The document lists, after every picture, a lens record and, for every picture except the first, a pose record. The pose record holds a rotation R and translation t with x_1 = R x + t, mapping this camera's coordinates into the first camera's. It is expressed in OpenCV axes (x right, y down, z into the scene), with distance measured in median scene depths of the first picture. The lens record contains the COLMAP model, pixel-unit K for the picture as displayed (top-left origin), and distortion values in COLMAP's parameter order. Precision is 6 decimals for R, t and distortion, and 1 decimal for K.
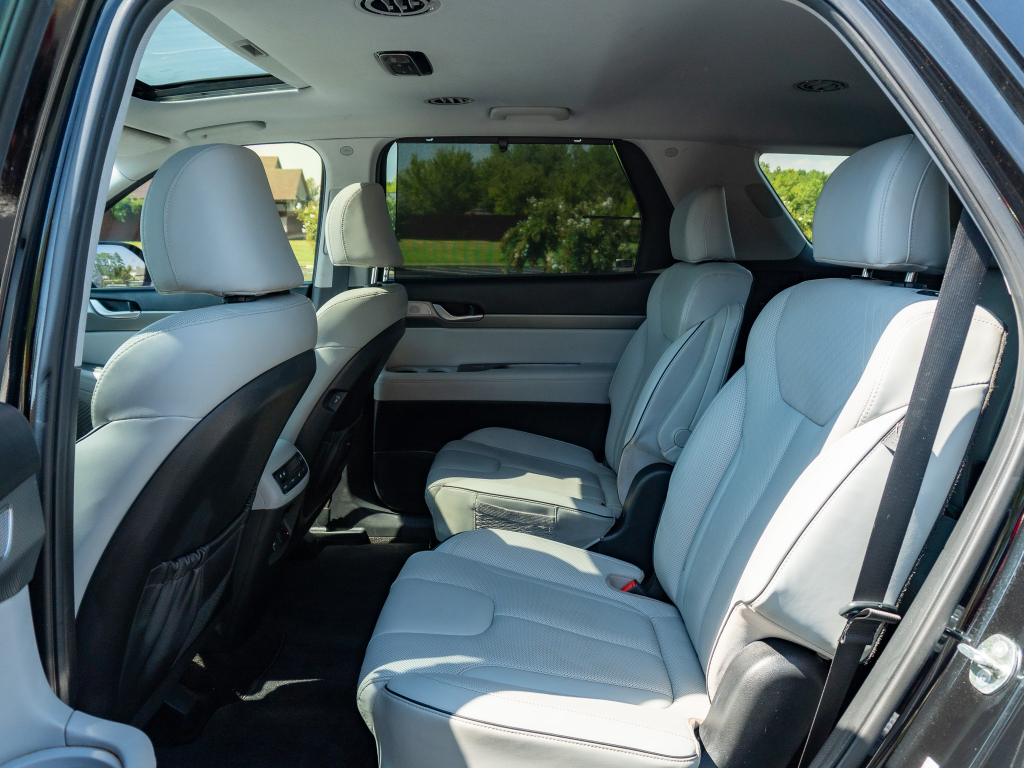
lens RADIAL K [[780.3, 0, 529.2], [0, 780.3, 400.7], [0, 0, 1]] dist [-0.026484, 0.009020]
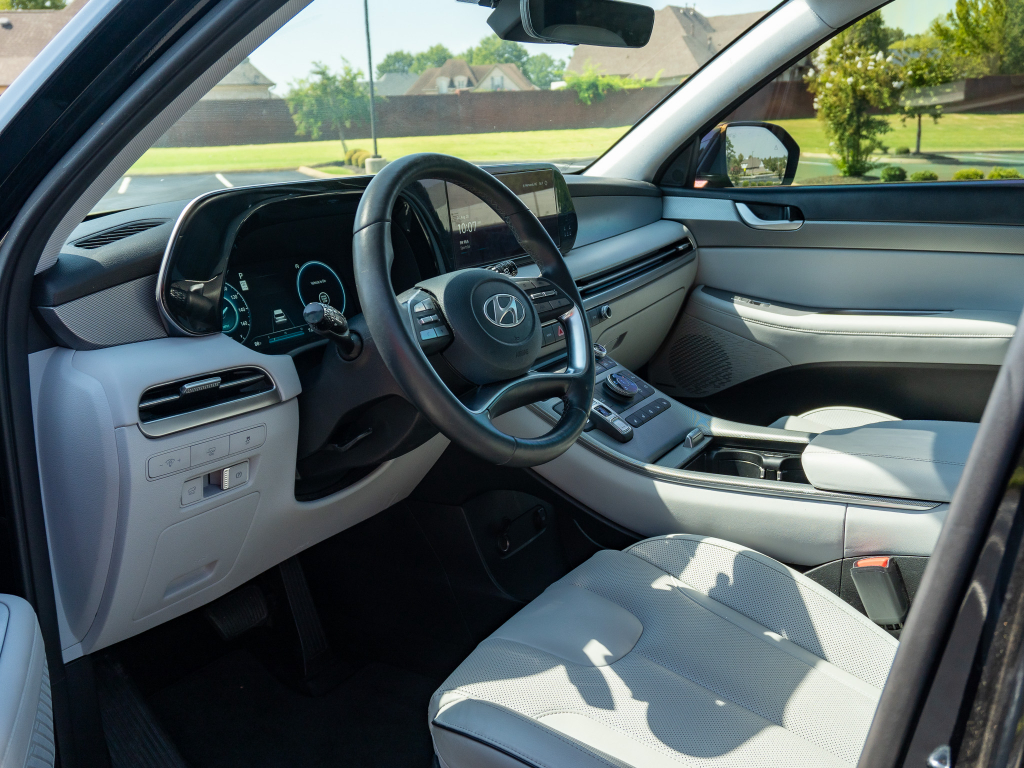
lens RADIAL K [[992.3, 0, 486.6], [0, 992.3, 398.7], [0, 0, 1]] dist [-0.011319, 0.000000]
pose [[0.846659, 0.109766, -0.520692, -0.247311], [-0.072770, 0.993184, 0.091046, -0.014691], [0.527137, -0.039194, 0.848876, 0.072014]]
